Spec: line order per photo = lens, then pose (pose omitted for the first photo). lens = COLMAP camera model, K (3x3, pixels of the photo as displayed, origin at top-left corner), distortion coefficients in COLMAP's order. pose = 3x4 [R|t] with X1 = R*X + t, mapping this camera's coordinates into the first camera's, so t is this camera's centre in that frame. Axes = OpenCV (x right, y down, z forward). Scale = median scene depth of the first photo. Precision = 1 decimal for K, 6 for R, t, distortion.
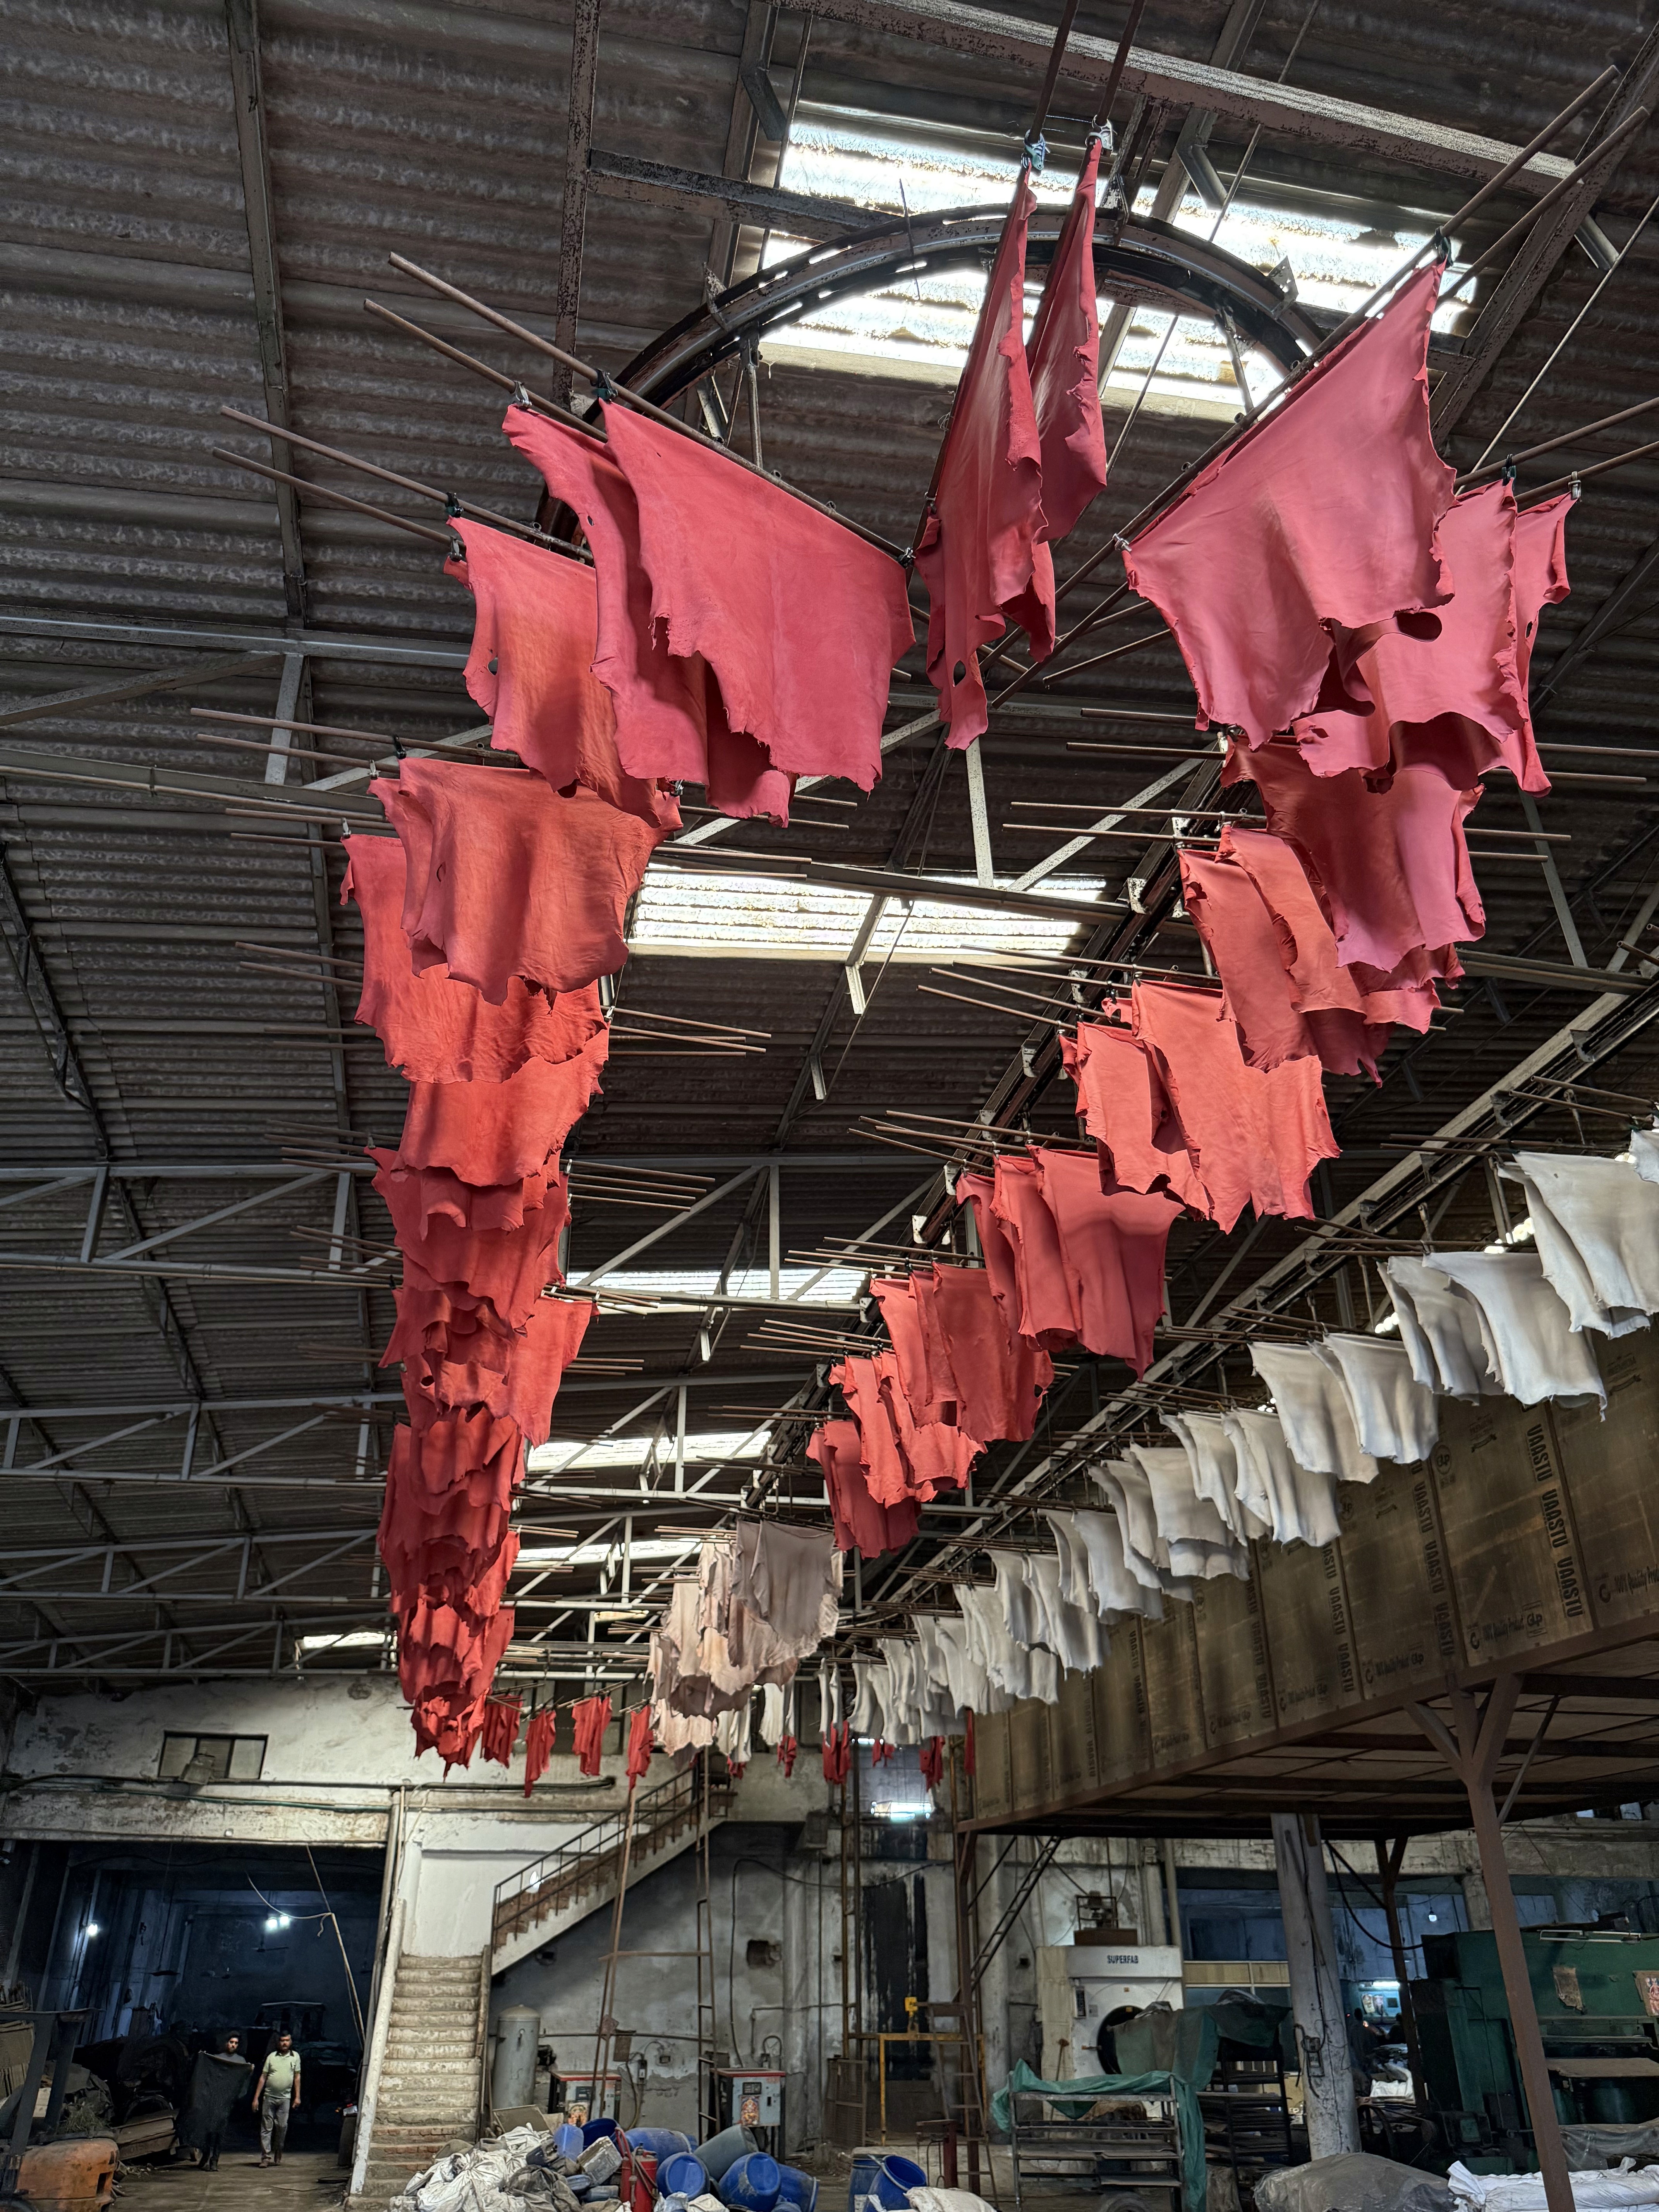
lens RADIAL K [[1562.2, 0, 829.5], [0, 1562.2, 1106.0], [0, 0, 1]] dist [-0.001613, -0.001159]
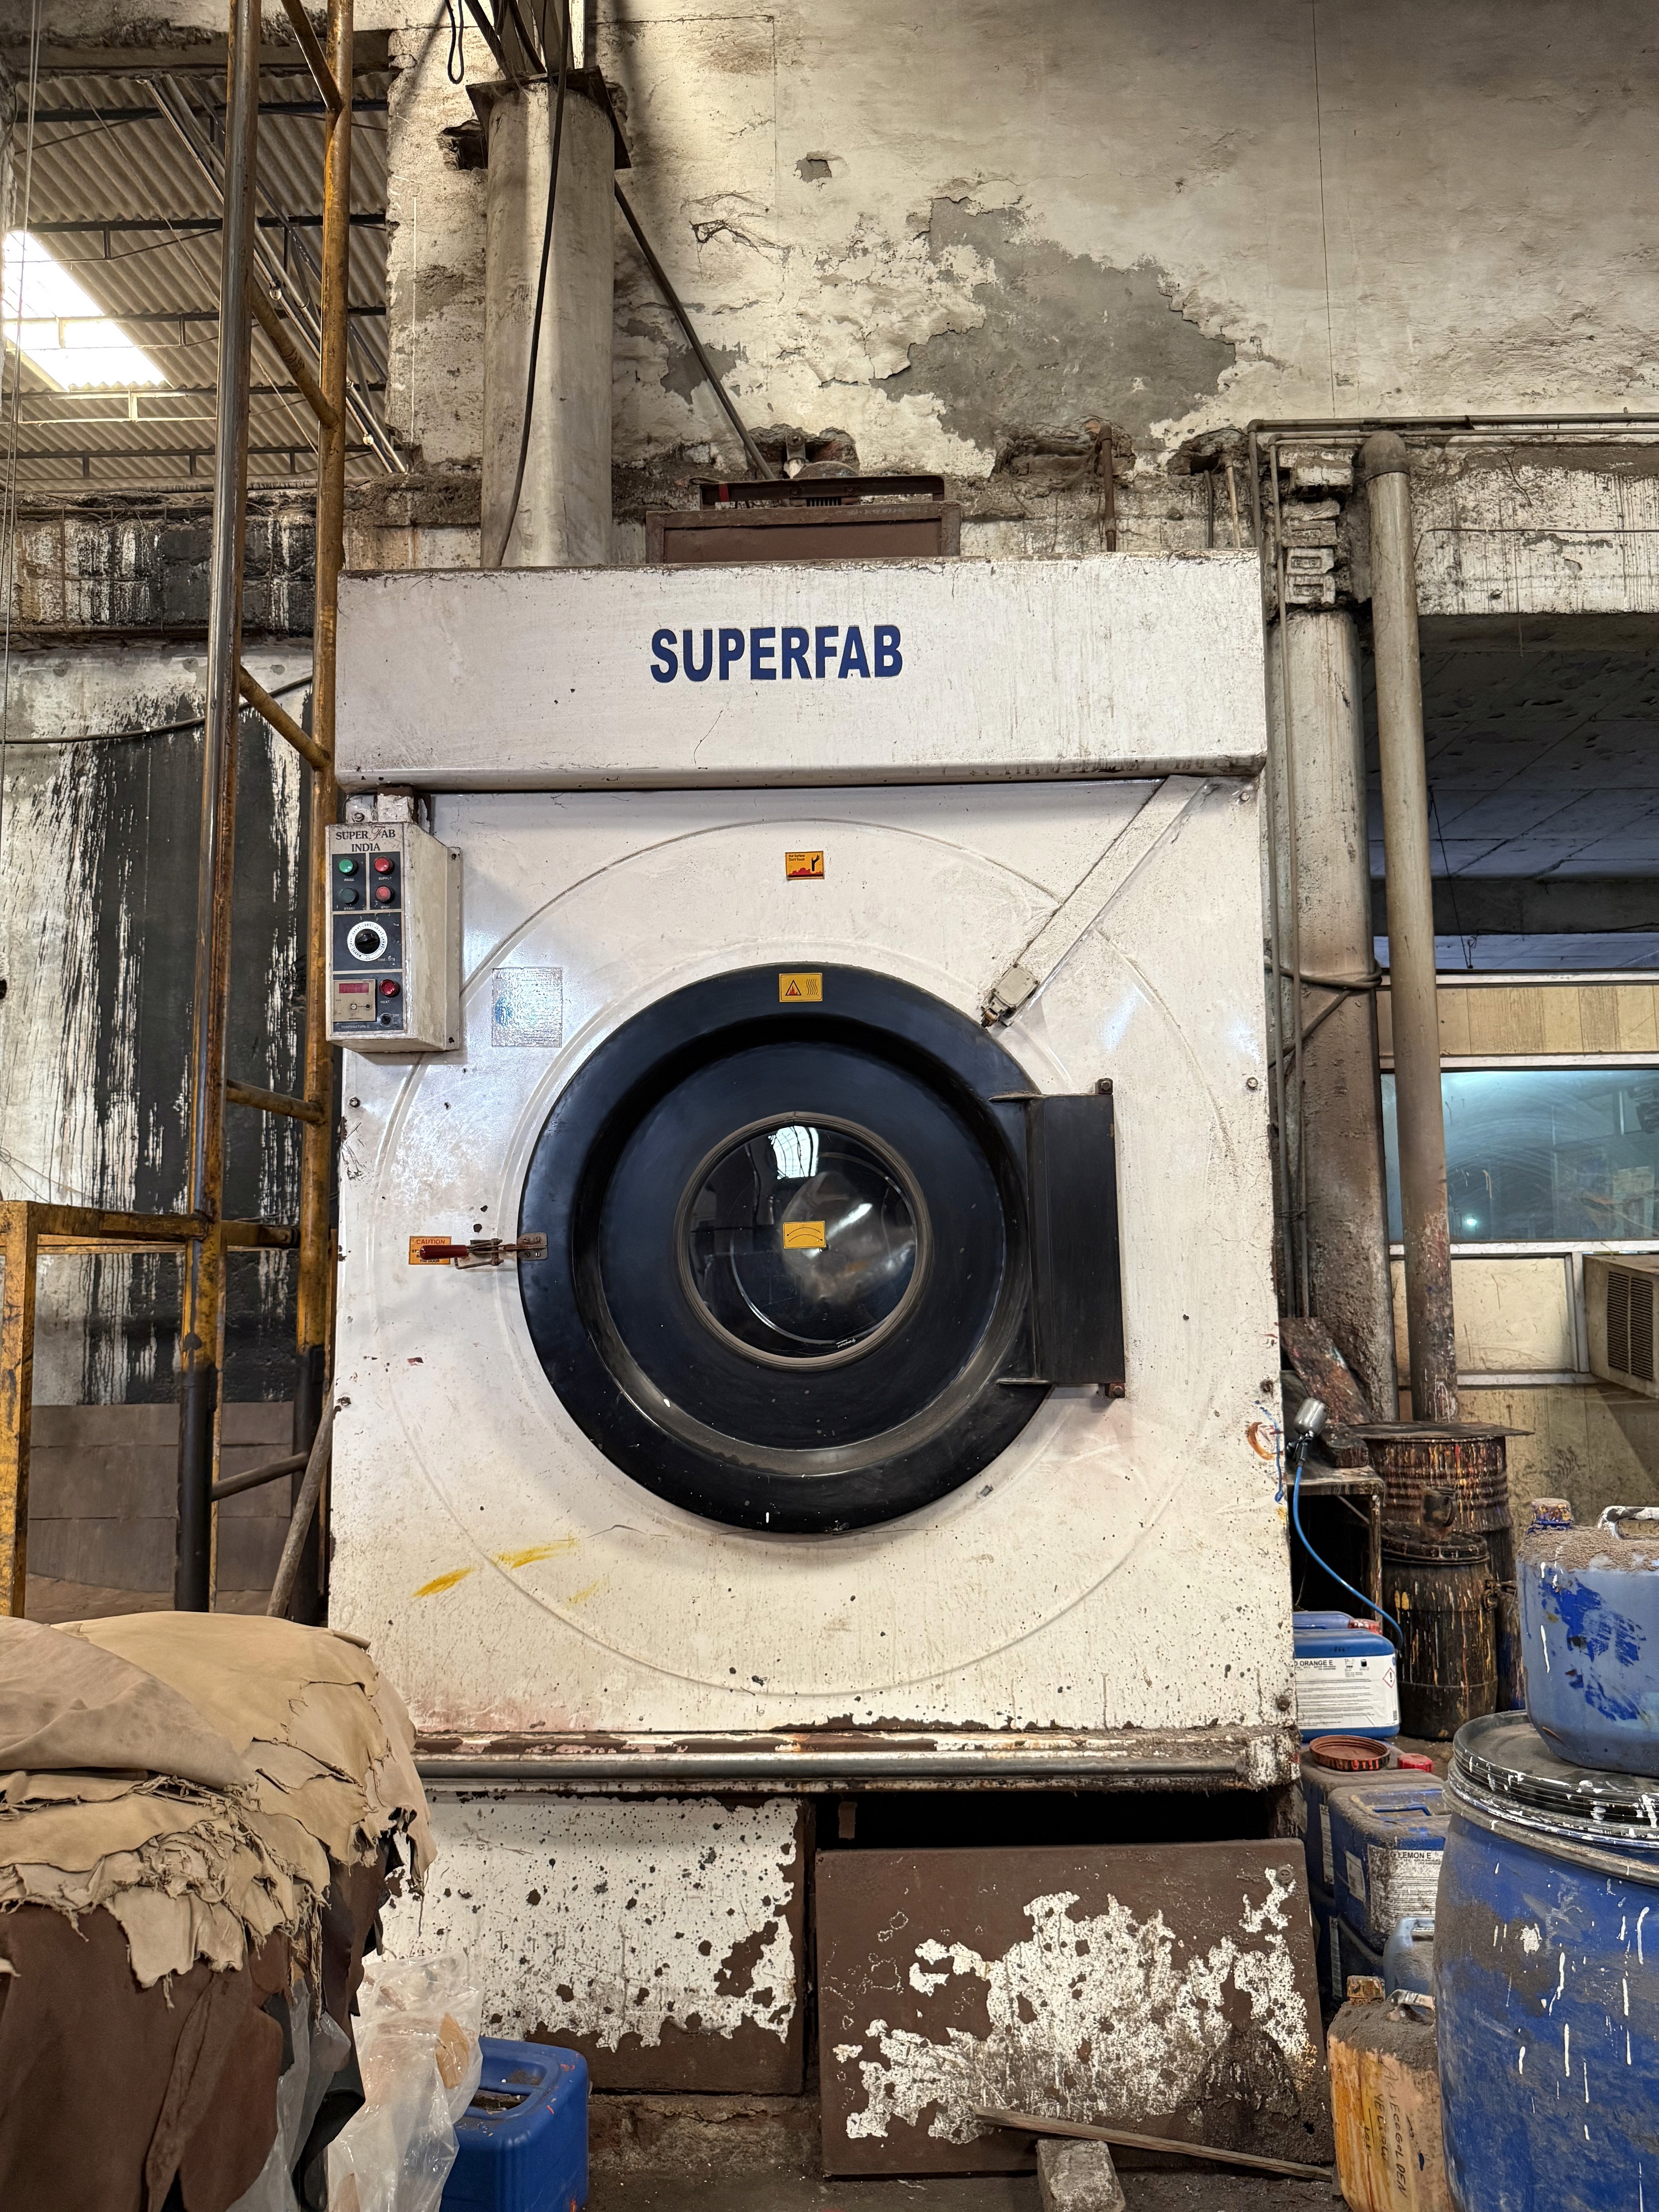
lens RADIAL K [[1562.2, 0, 829.5], [0, 1562.2, 1106.0], [0, 0, 1]] dist [-0.001613, -0.001159]
pose [[0.970676, -0.038379, -0.237308, 0.200425], [0.130245, 0.913688, 0.384982, 0.482276], [0.202050, -0.404601, 0.891893, 0.790497]]
